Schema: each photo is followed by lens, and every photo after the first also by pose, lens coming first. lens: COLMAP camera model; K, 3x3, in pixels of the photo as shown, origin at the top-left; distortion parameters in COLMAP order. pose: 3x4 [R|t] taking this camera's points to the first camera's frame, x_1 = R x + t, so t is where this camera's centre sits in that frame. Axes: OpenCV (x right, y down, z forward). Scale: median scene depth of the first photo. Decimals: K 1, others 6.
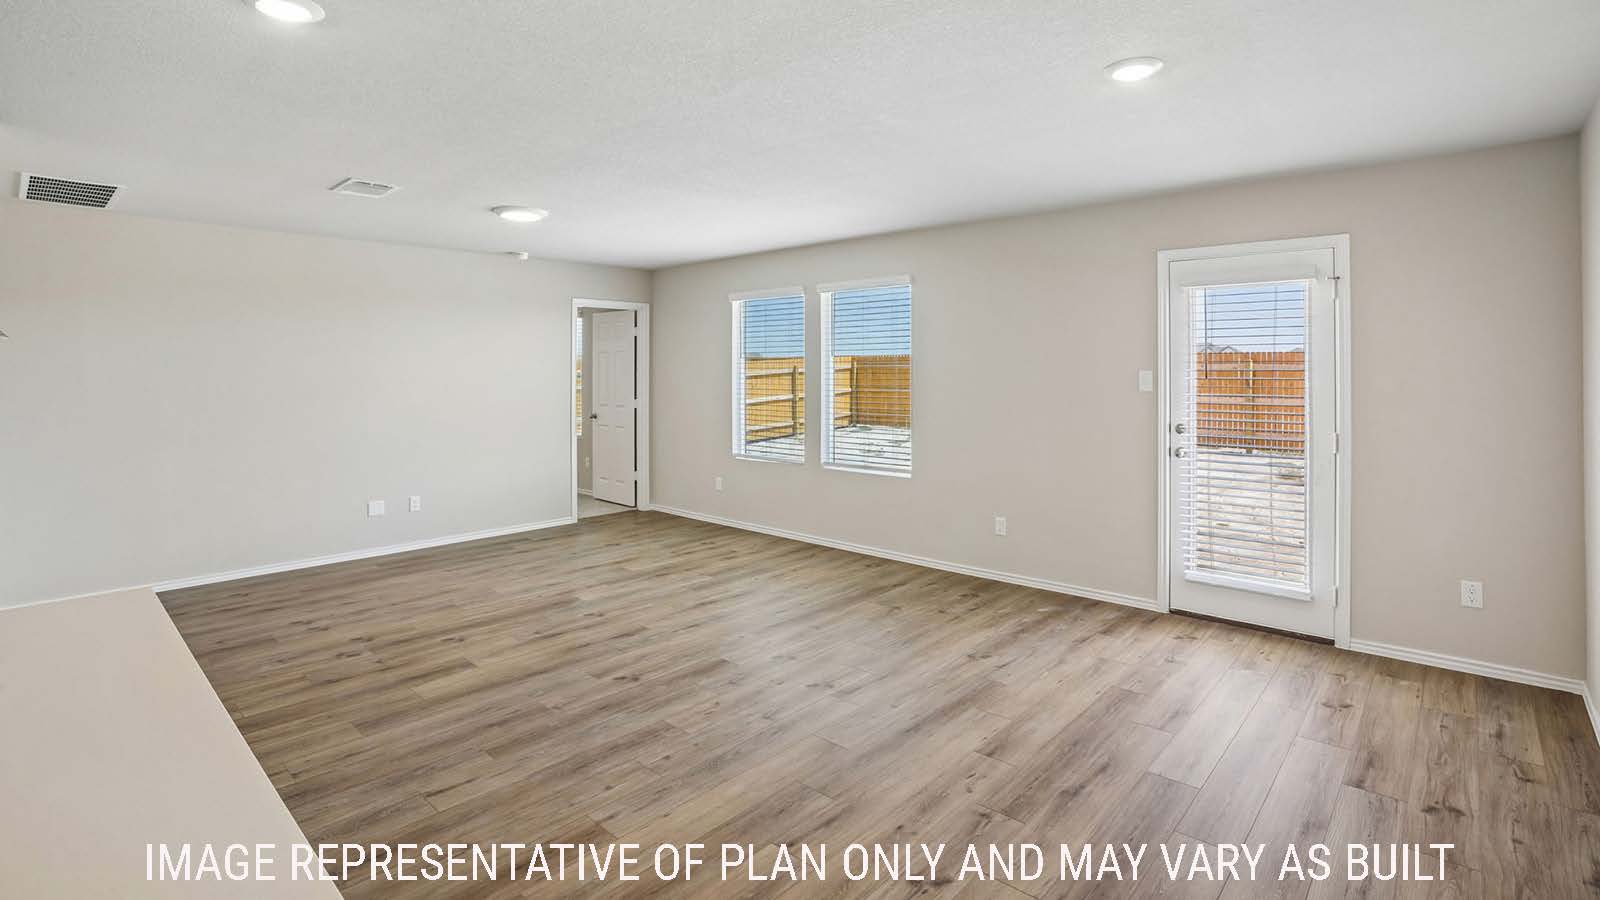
lens RADIAL K [[735.9, 0, 811.7], [0, 735.9, 435.1], [0, 0, 1]] dist [-0.023015, 0.003495]
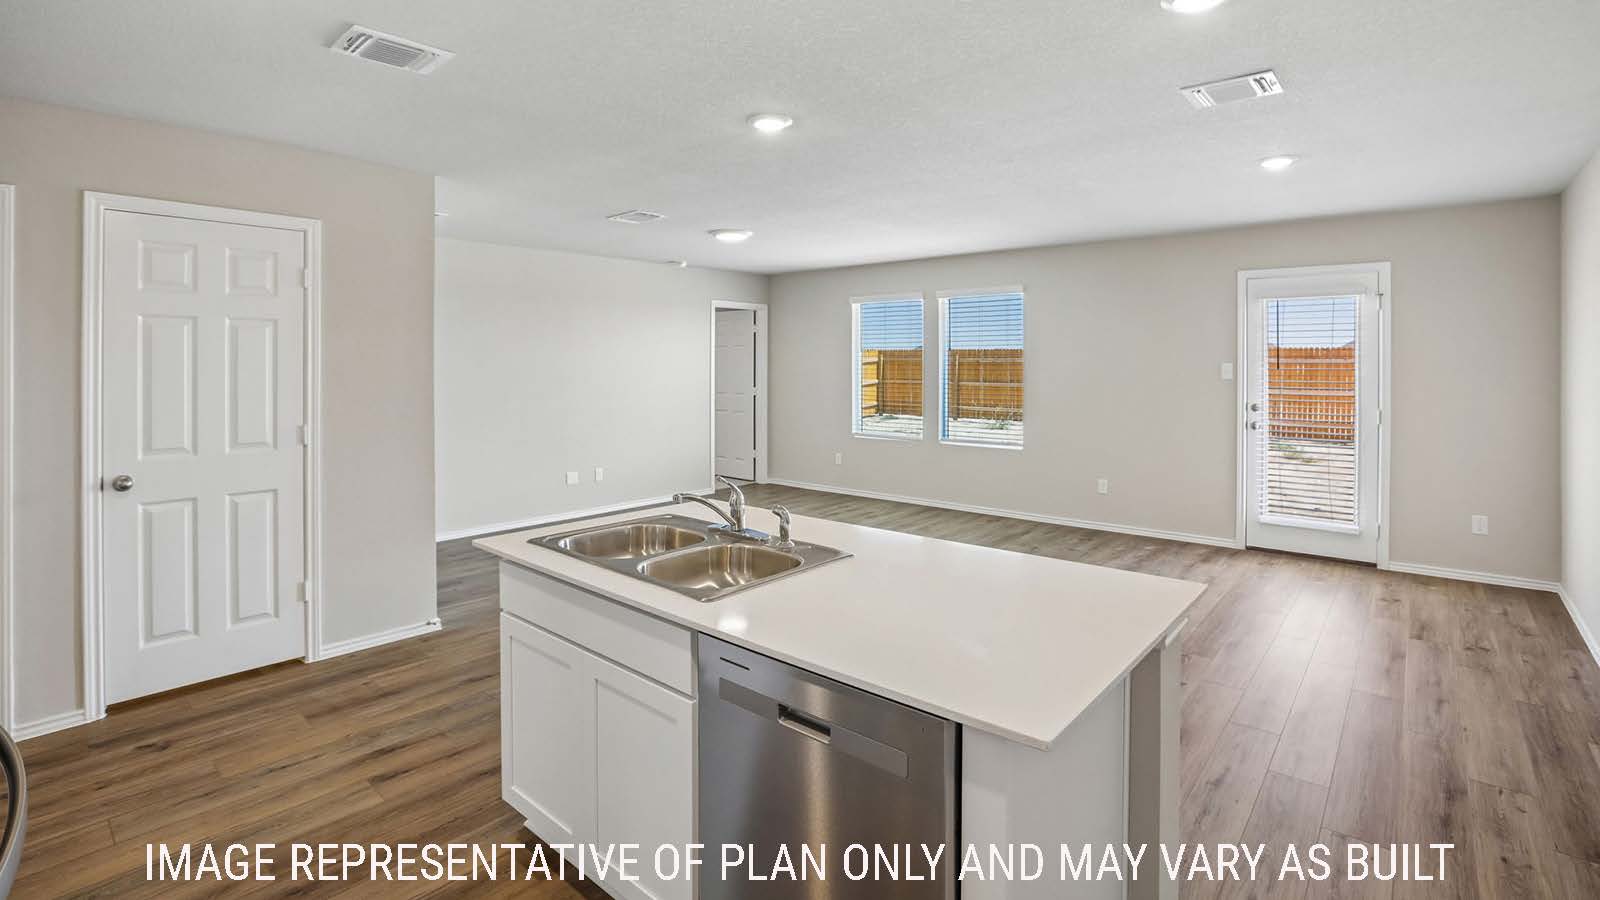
lens RADIAL K [[735.9, 0, 809.2], [0, 735.9, 431.6], [0, 0, 1]] dist [-0.023015, 0.003495]
pose [[0.999501, -0.000967, 0.031581, -0.330625], [0.000829, 0.999990, 0.004388, 0.027925], [-0.031585, -0.004360, 0.999492, -0.273253]]
